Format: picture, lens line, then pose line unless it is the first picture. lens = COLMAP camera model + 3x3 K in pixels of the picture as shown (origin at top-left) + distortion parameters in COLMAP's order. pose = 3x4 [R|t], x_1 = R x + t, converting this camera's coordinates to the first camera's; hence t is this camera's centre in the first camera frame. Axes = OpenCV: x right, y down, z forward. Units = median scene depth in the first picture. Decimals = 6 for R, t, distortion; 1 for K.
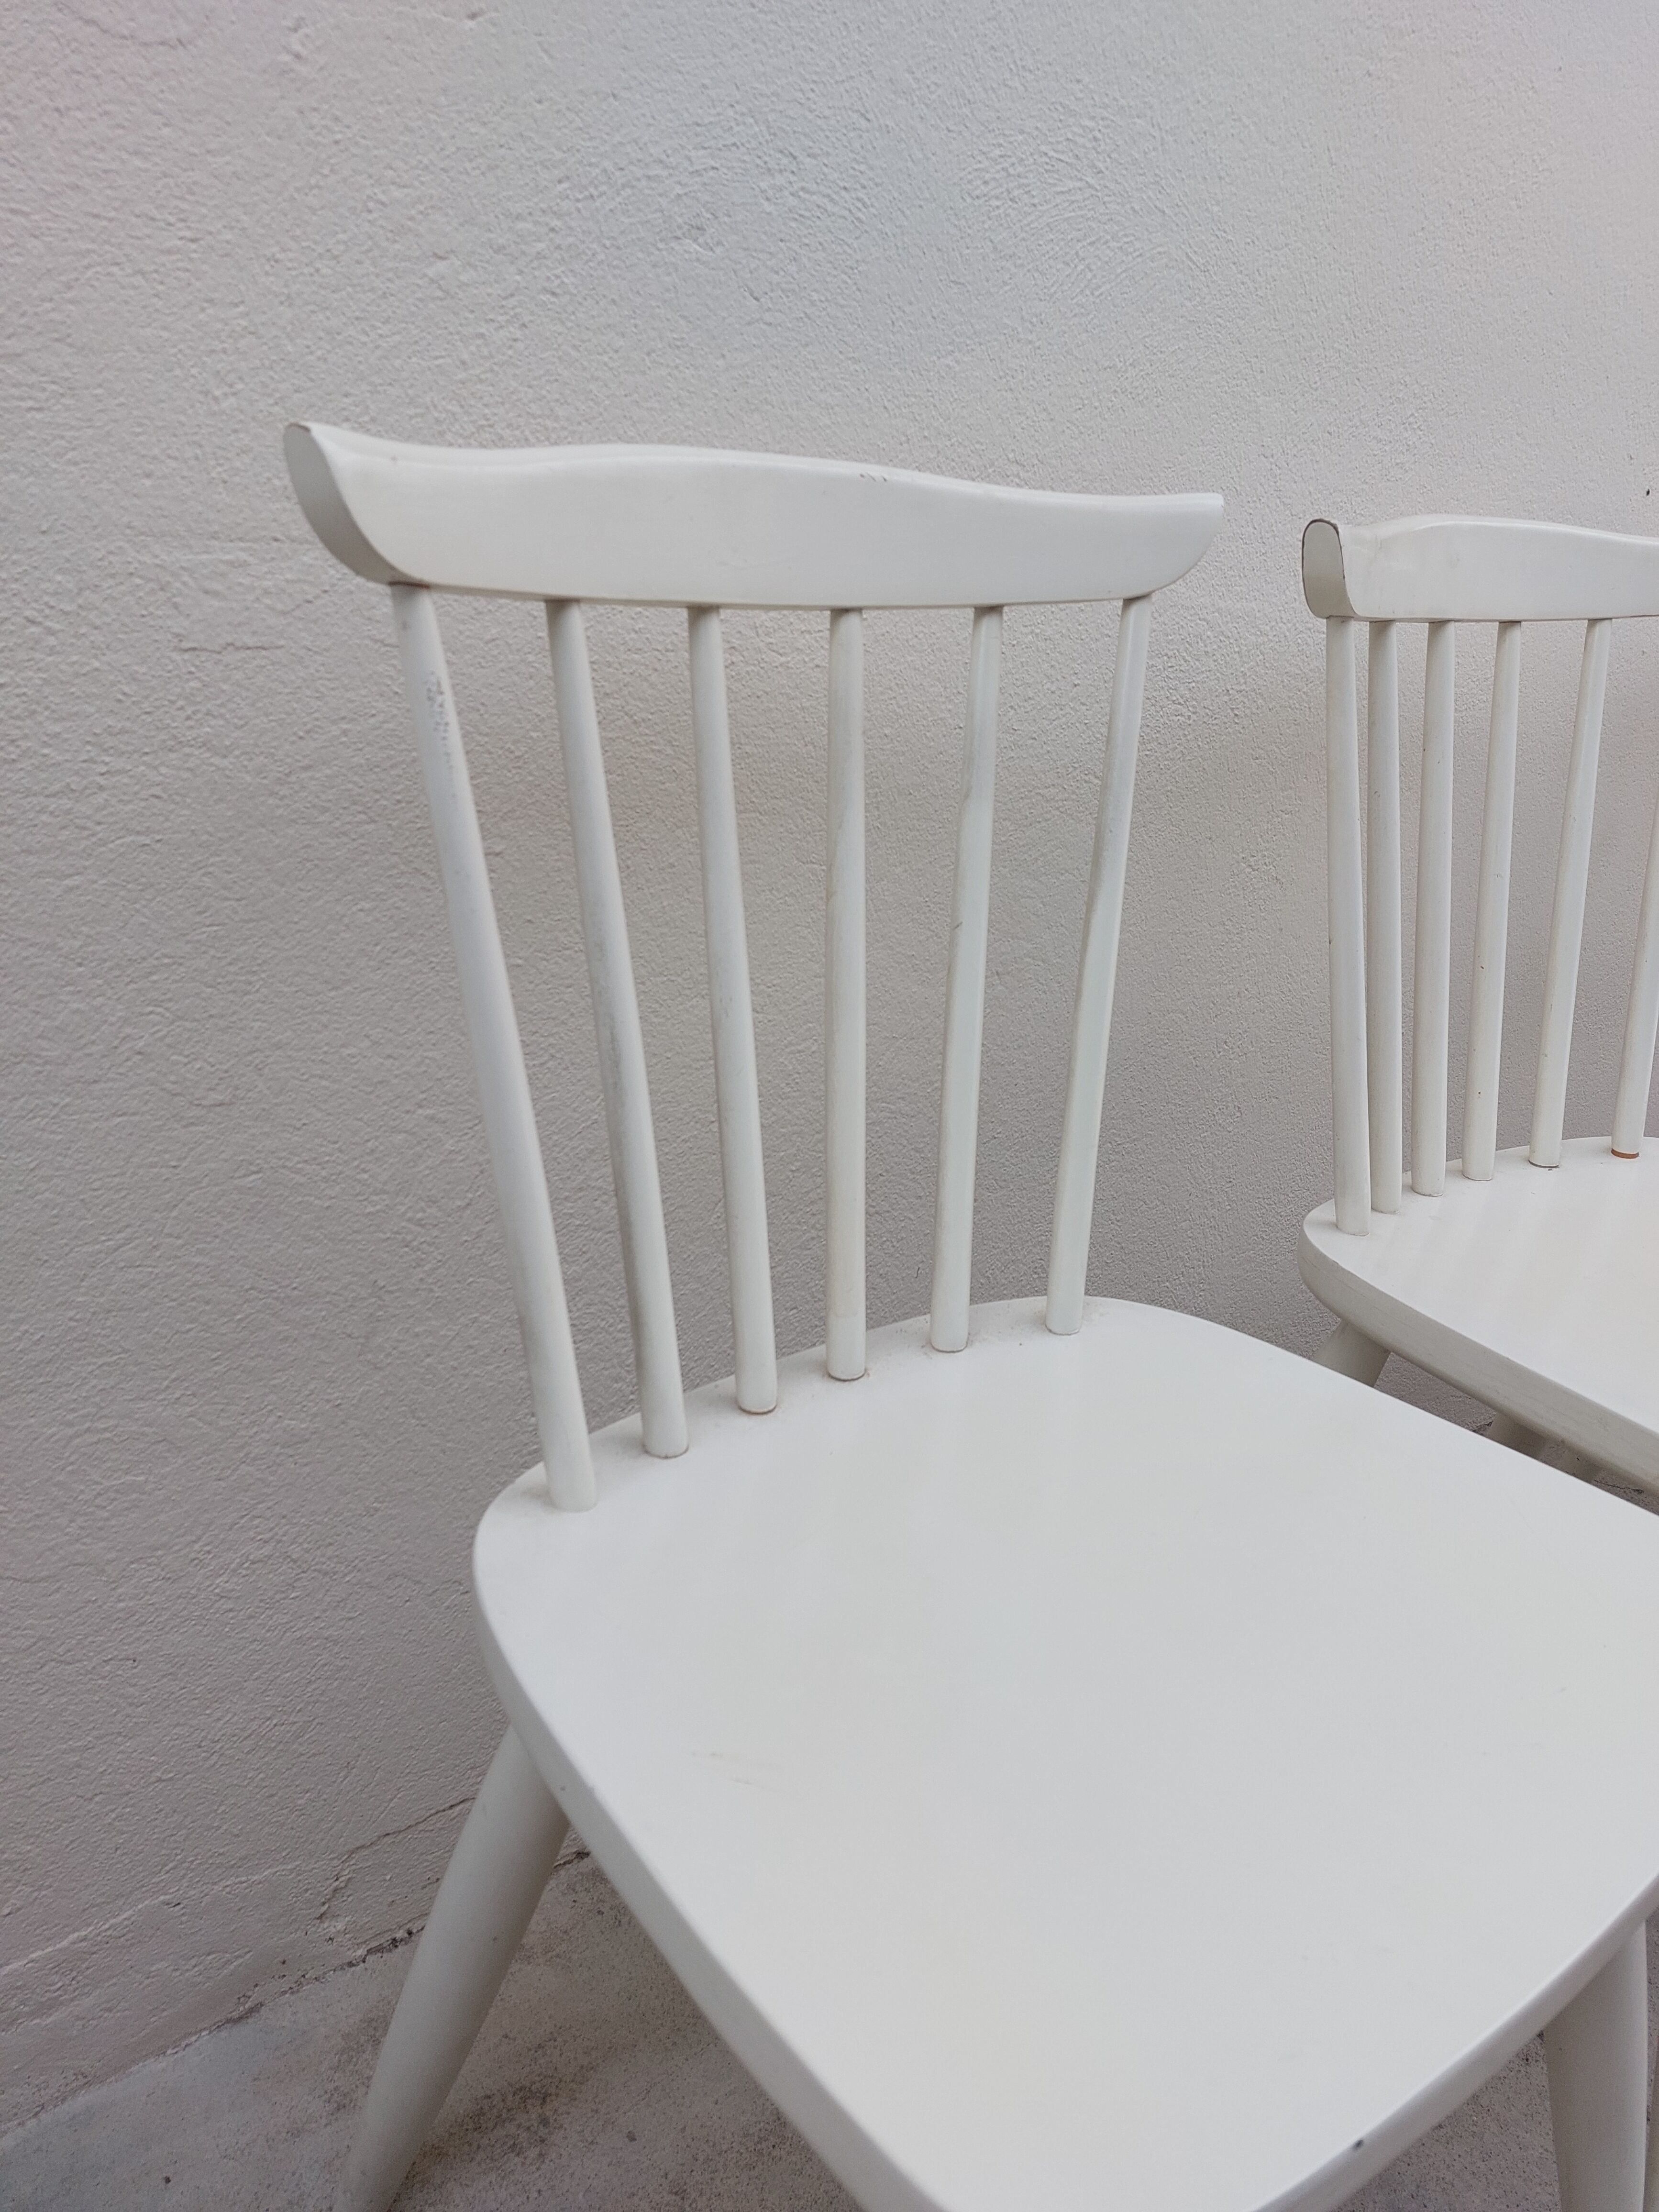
lens RADIAL K [[1551.8, 0, 829.5], [0, 1551.8, 1106.0], [0, 0, 1]] dist [-0.000916, -0.001510]
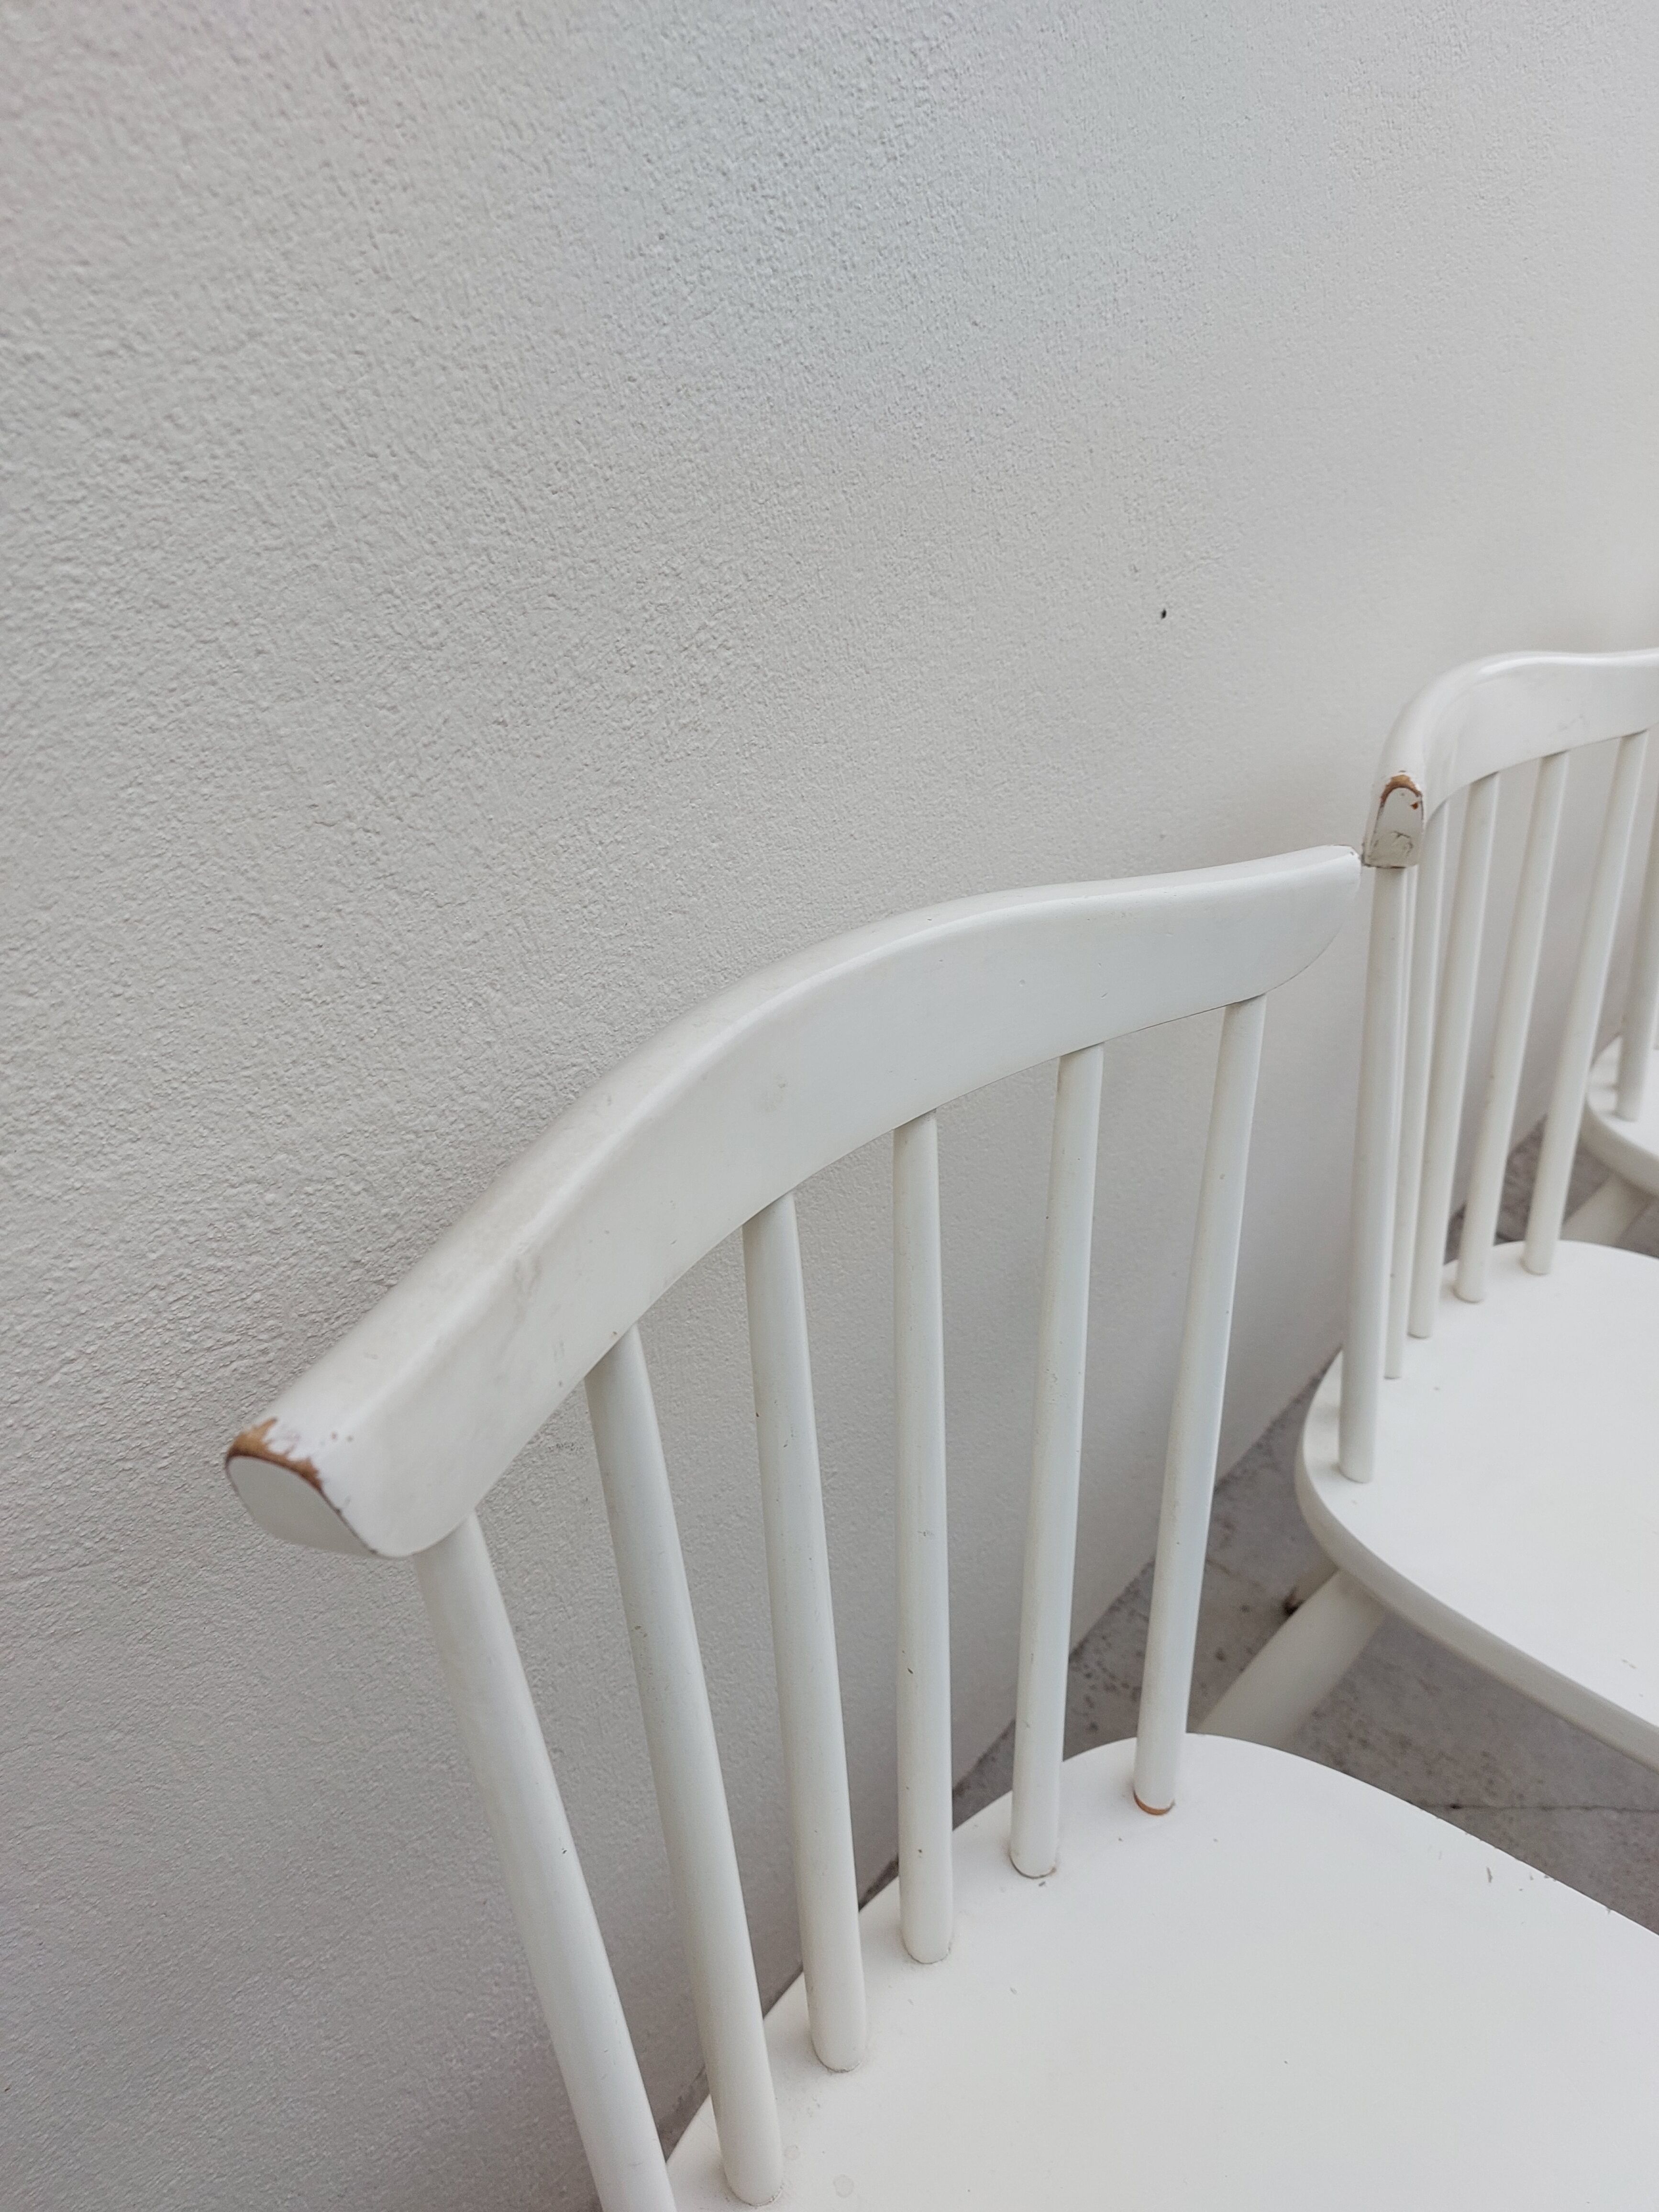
lens RADIAL K [[1551.8, 0, 829.5], [0, 1551.8, 1106.0], [0, 0, 1]] dist [-0.000916, -0.001510]
pose [[0.962414, -0.108213, 0.249098, 0.291687], [0.063454, 0.981401, 0.181181, -0.401635], [-0.264071, -0.158565, 0.951380, 0.541015]]
